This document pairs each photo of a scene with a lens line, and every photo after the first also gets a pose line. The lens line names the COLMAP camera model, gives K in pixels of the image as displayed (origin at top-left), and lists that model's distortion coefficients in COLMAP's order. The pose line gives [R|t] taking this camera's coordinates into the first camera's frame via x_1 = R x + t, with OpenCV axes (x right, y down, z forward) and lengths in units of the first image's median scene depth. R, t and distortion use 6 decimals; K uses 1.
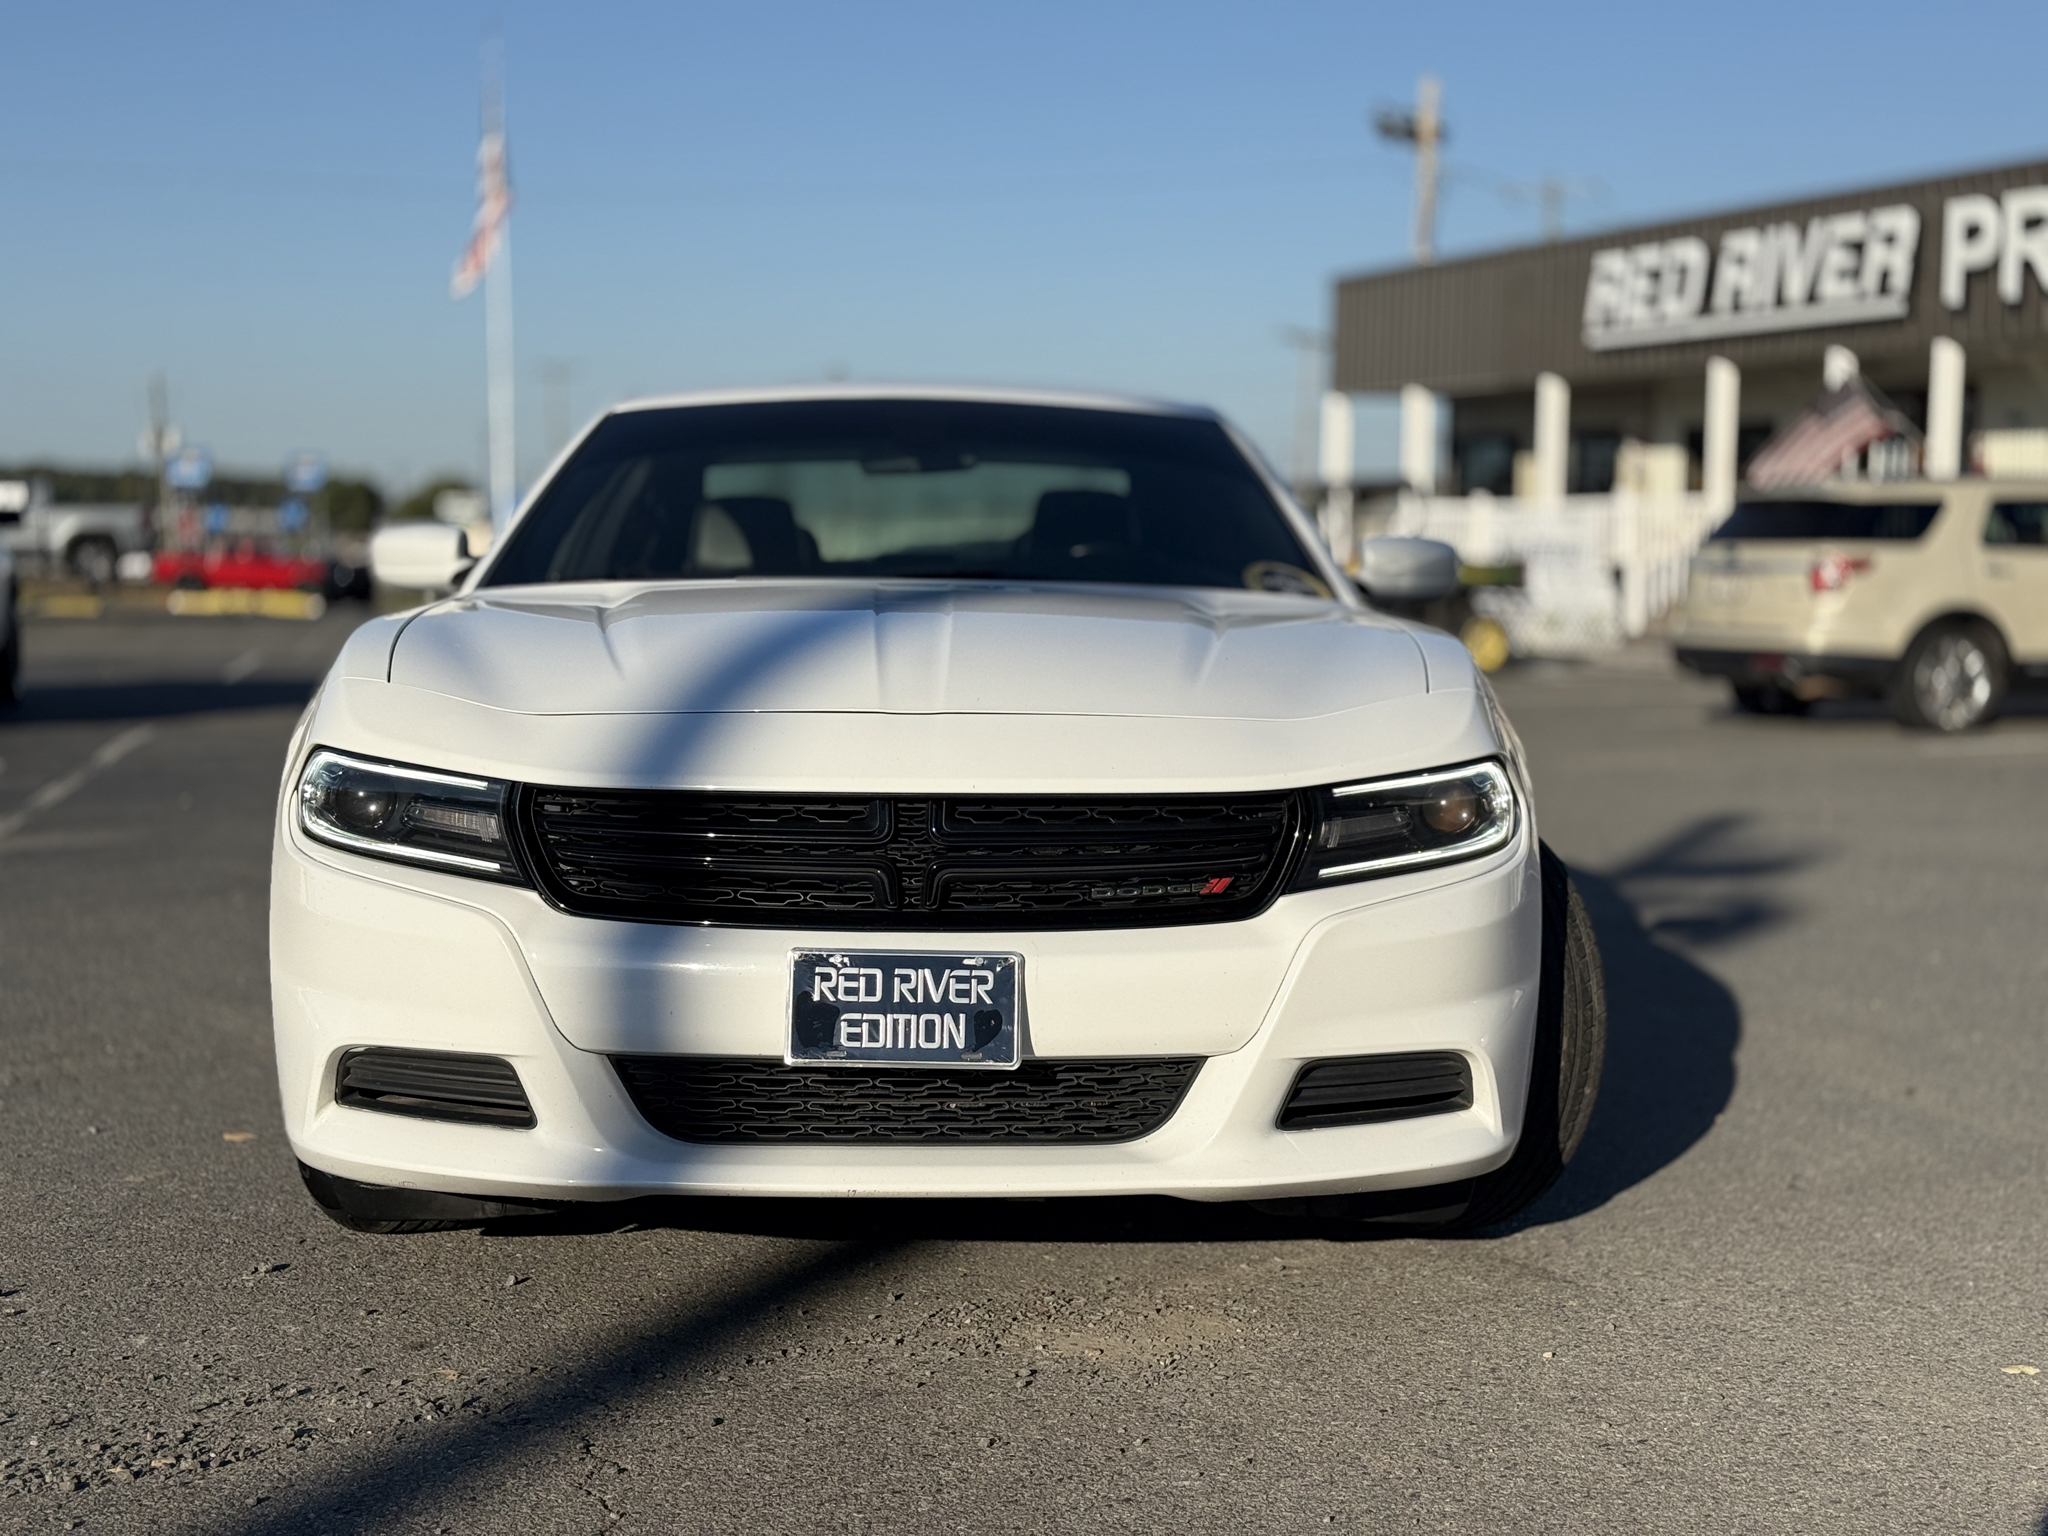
lens RADIAL K [[2882.2, 0, 1024.3], [0, 2882.2, 770.8], [0, 0, 1]] dist [0.121589, 0.000000]
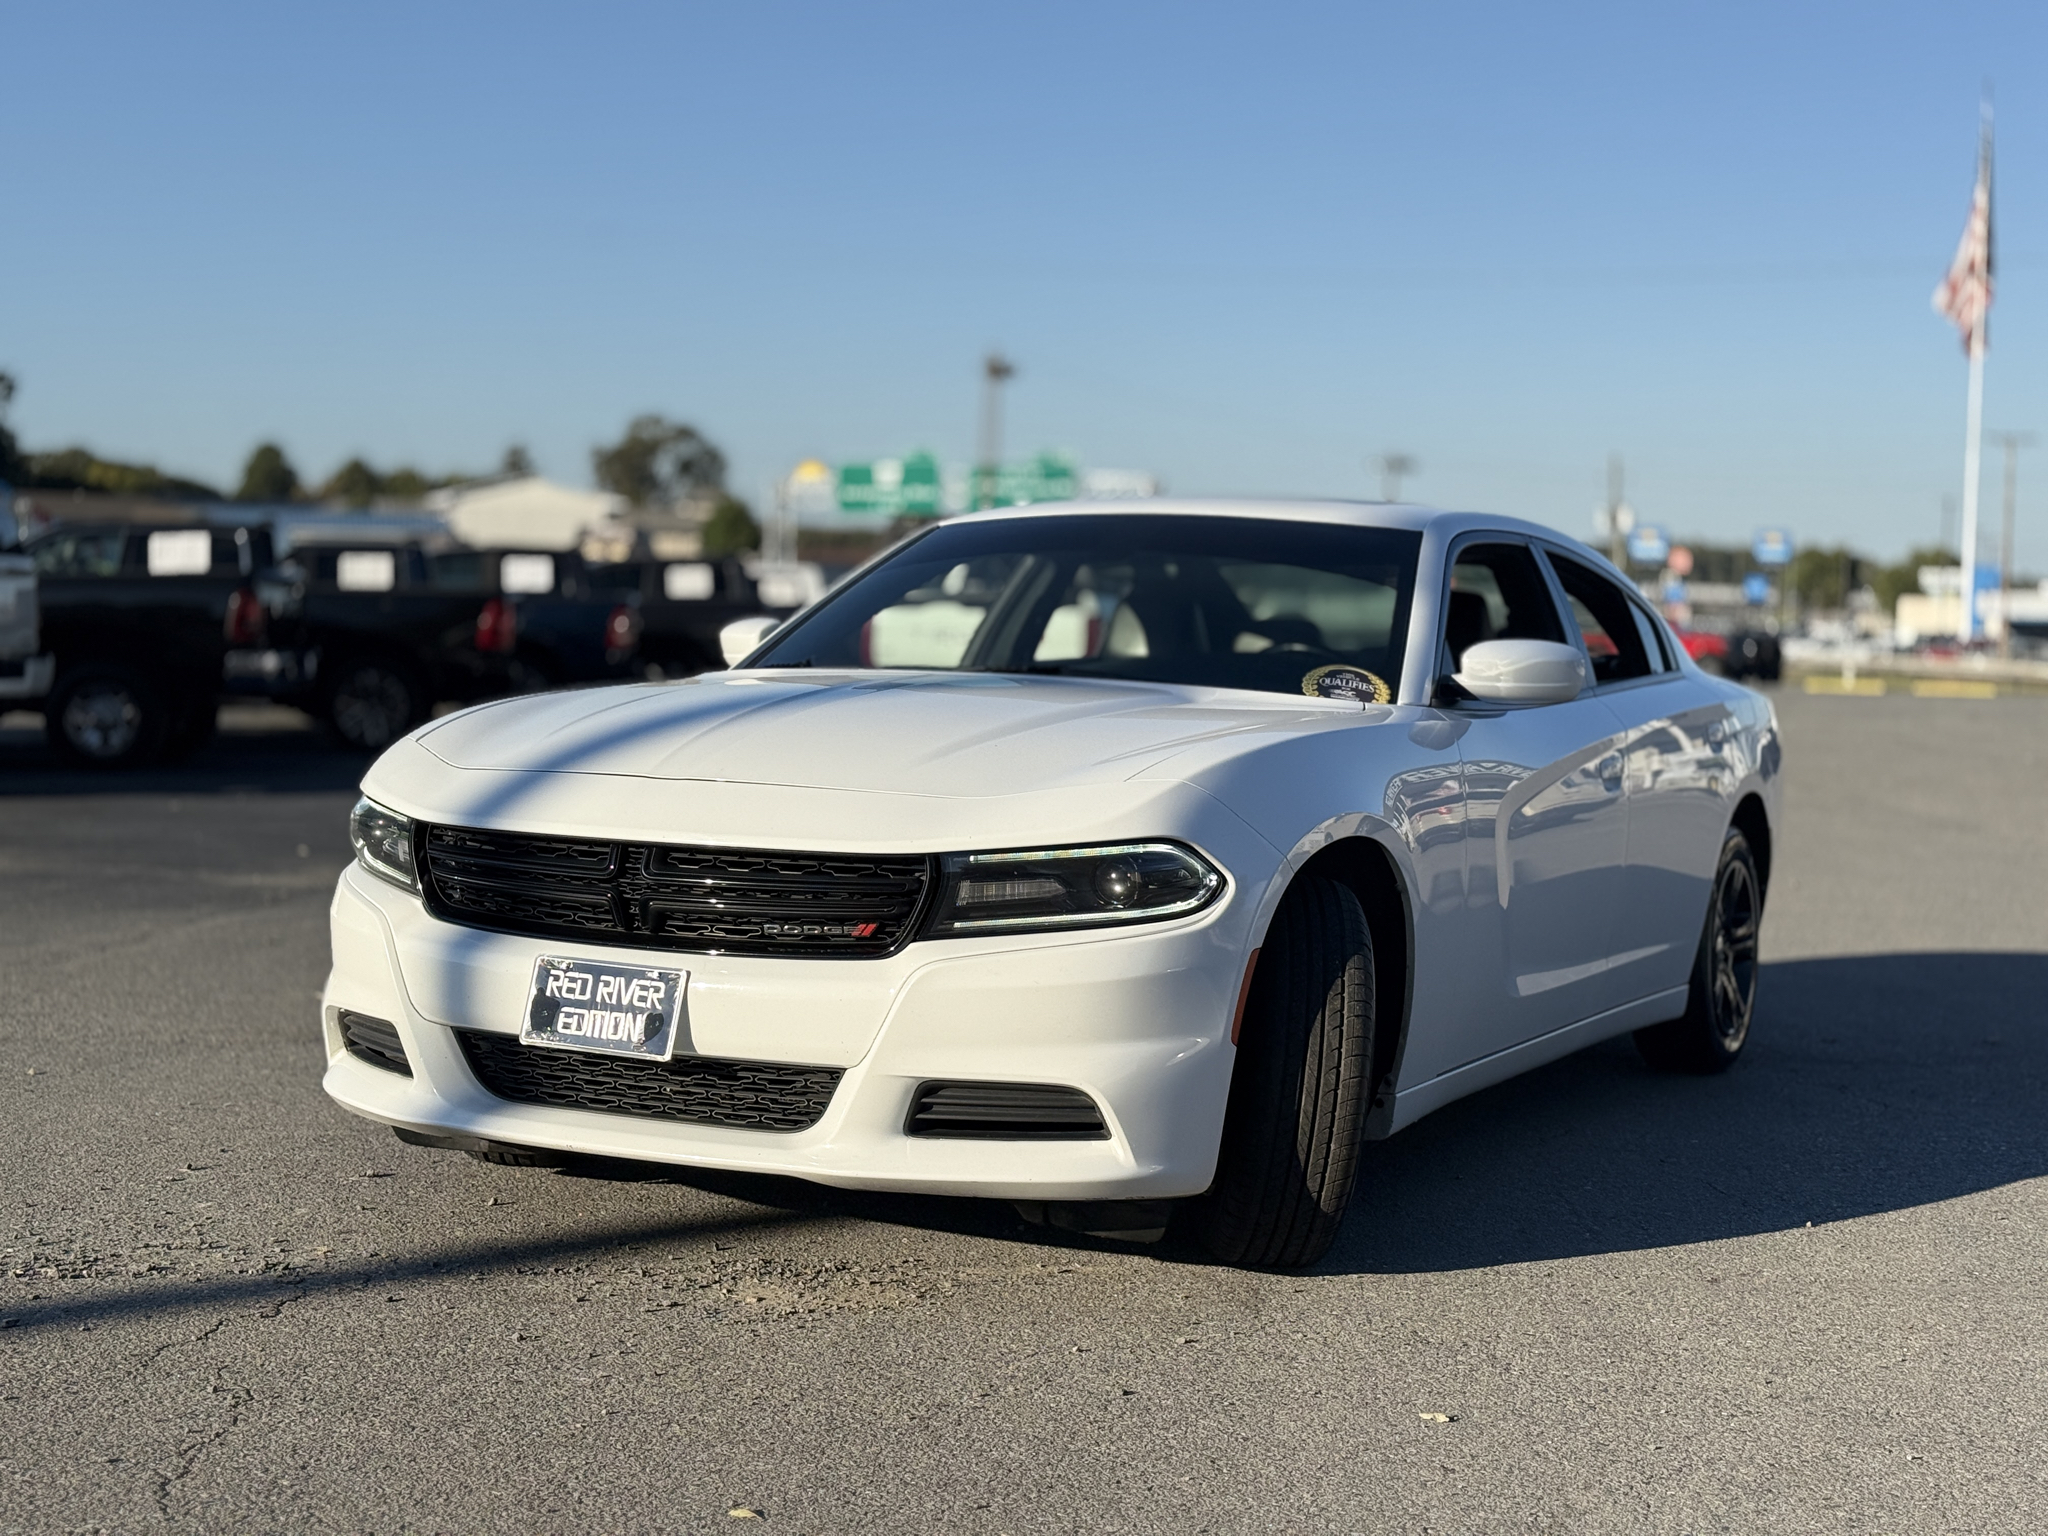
lens RADIAL K [[2882.2, 0, 1021.2], [0, 2882.2, 766.8], [0, 0, 1]] dist [0.121589, 0.000000]
pose [[0.870689, 0.038656, -0.490312, 0.744535], [-0.051693, 0.998578, -0.013068, -0.016988], [0.489109, 0.036724, 0.871449, -0.033078]]
